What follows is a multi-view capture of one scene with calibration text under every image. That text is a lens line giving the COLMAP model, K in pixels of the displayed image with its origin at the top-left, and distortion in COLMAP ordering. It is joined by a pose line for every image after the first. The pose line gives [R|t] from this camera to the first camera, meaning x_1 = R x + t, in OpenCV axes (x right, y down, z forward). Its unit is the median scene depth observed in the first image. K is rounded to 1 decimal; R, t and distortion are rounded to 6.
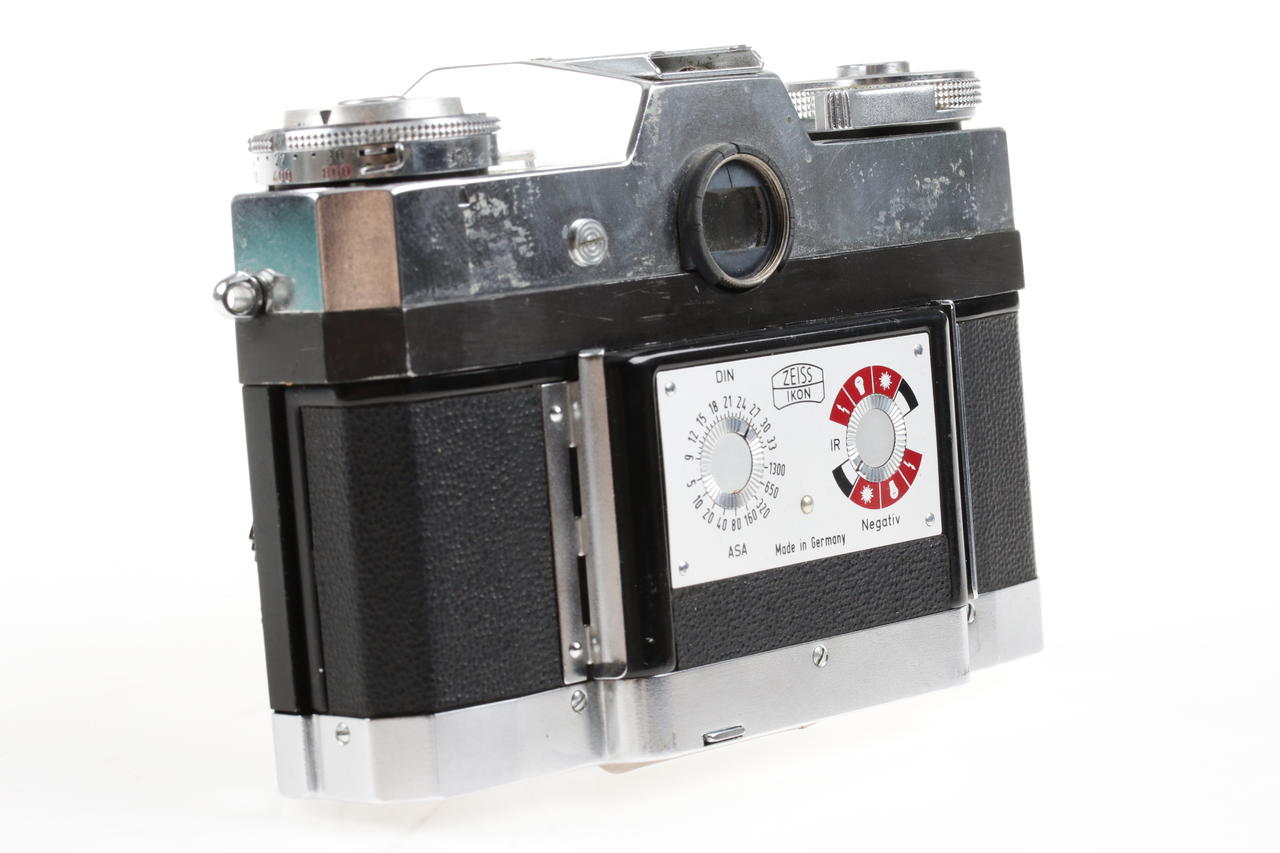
lens RADIAL K [[3628.6, 0, 639.1], [0, 3628.6, 429.6], [0, 0, 1]] dist [-0.283015, 0.000000]
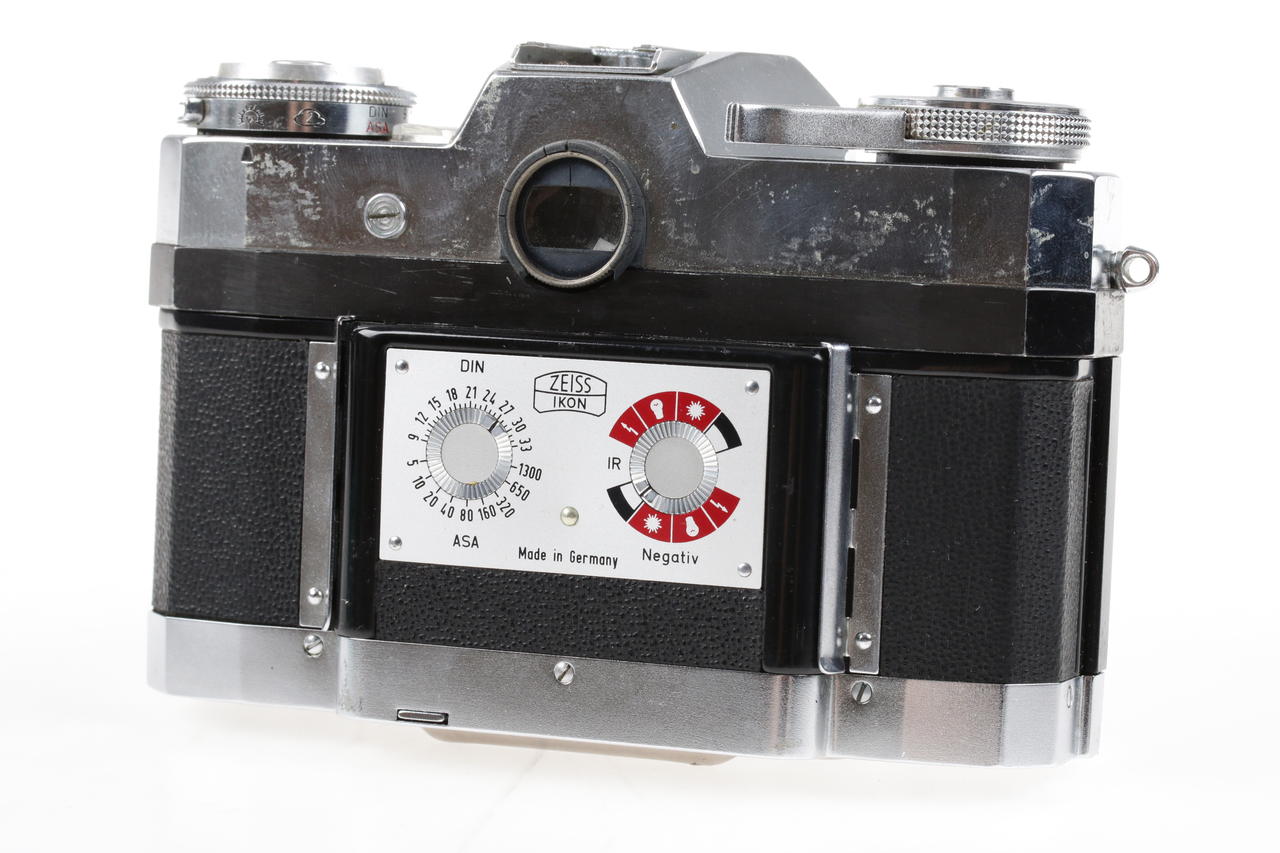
lens RADIAL K [[3628.6, 0, 638.9], [0, 3628.6, 424.3], [0, 0, 1]] dist [-0.283015, 0.000000]
pose [[0.526606, 0.167627, -0.833419, 0.873643], [-0.159371, 0.982452, 0.096902, -0.102149], [0.835037, 0.081793, 0.544080, 0.488263]]
